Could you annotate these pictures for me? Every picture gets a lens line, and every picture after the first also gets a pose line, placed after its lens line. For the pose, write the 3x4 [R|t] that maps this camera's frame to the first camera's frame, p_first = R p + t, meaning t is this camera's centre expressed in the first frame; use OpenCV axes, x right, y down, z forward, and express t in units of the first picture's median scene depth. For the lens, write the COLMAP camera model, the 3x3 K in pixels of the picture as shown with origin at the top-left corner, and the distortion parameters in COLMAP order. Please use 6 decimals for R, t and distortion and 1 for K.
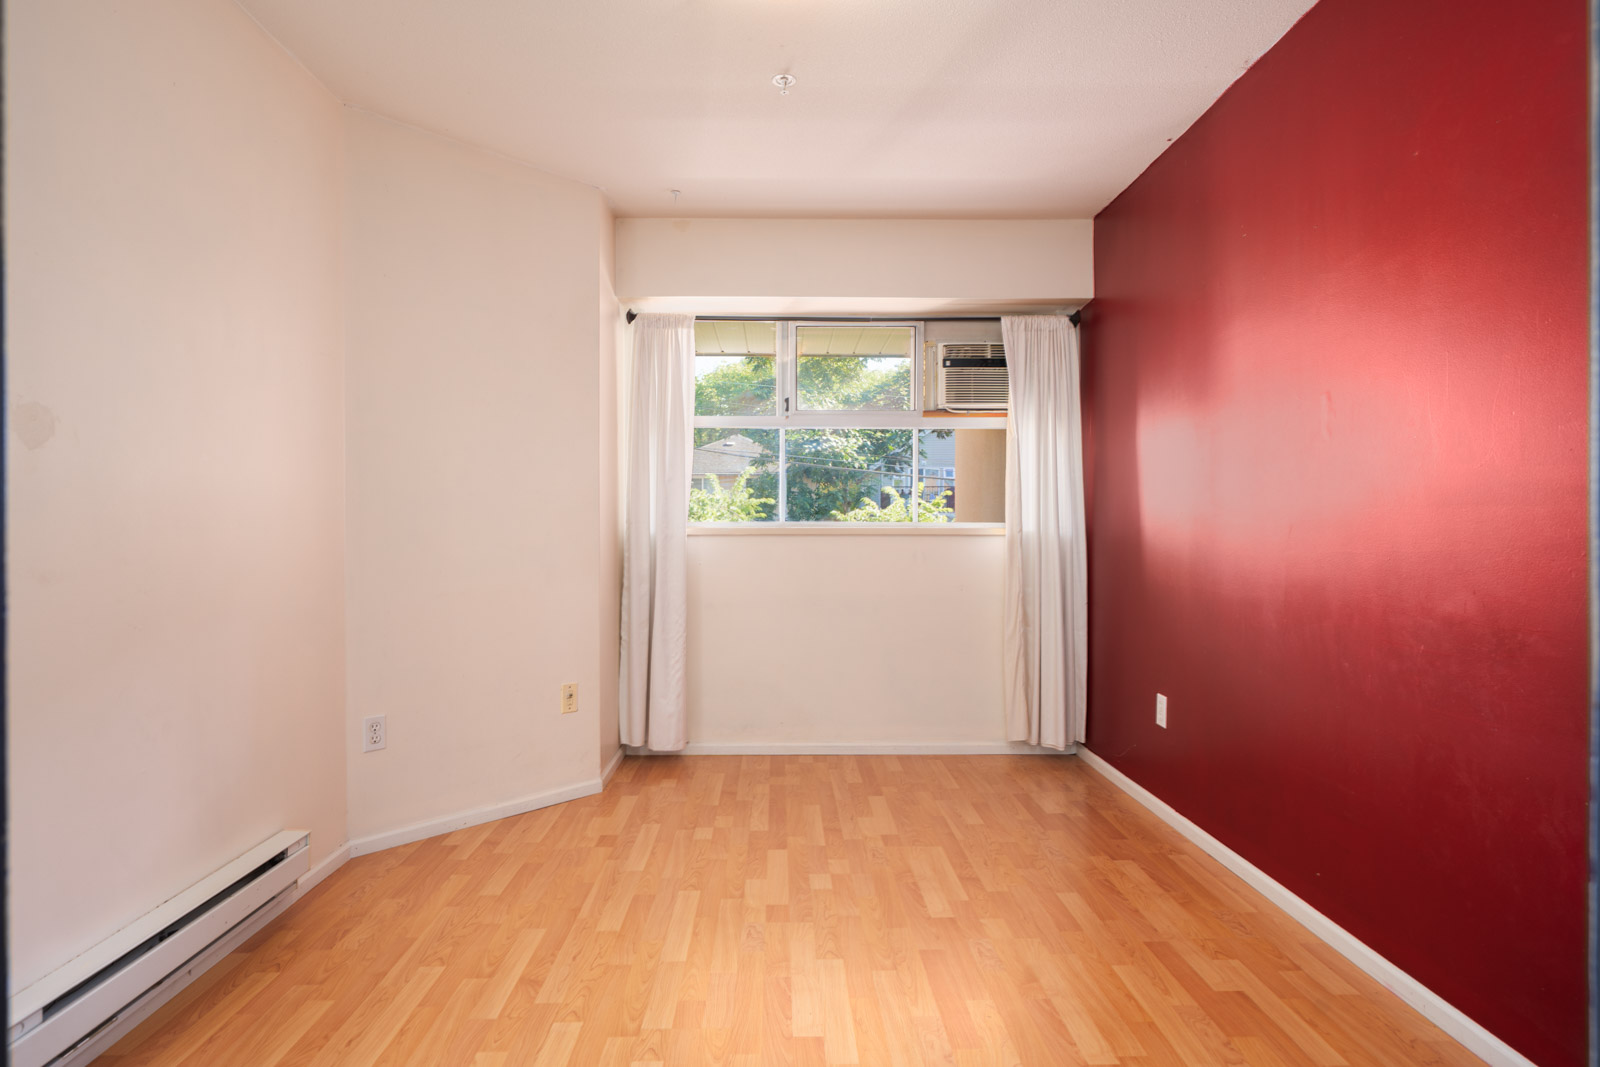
lens RADIAL K [[853.7, 0, 796.3], [0, 853.7, 539.3], [0, 0, 1]] dist [0.000118, -0.000071]
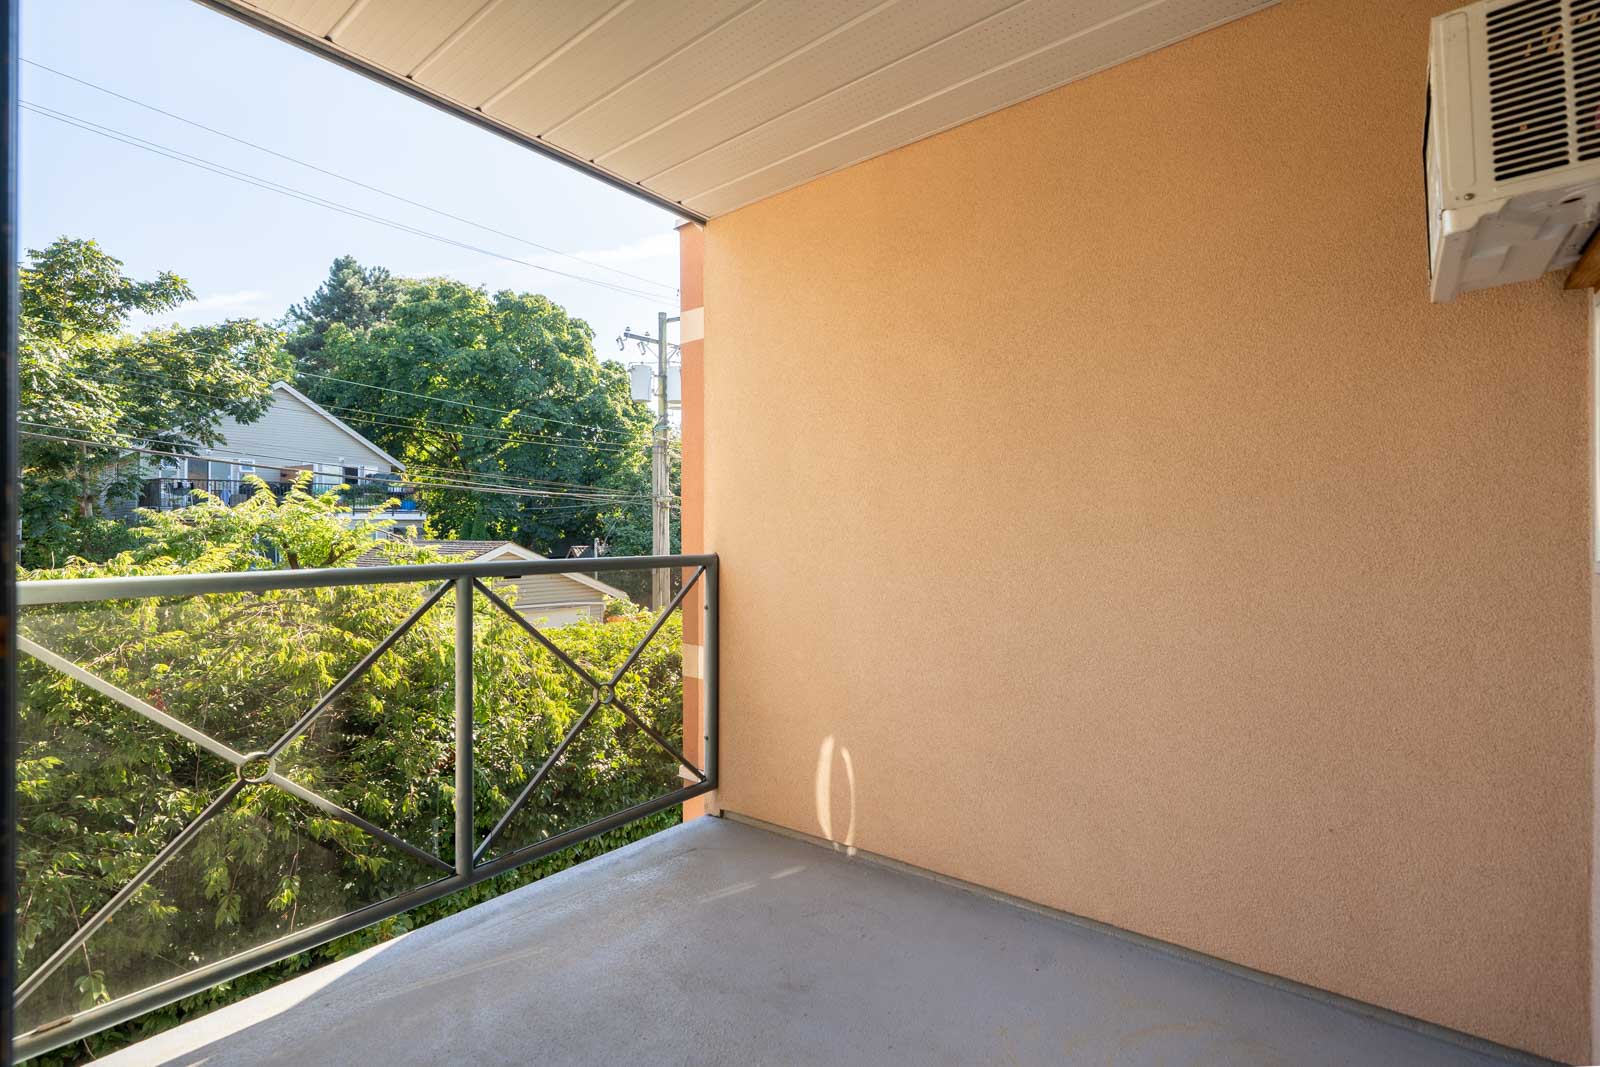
lens RADIAL K [[729.7, 0, 794.5], [0, 729.7, 519.2], [0, 0, 1]] dist [0.004405, 0.000502]
pose [[0.649634, 0.001116, 0.760246, -0.179035], [0.016394, 0.999746, -0.015477, -0.029620], [-0.760070, 0.022518, 0.649451, 0.968482]]
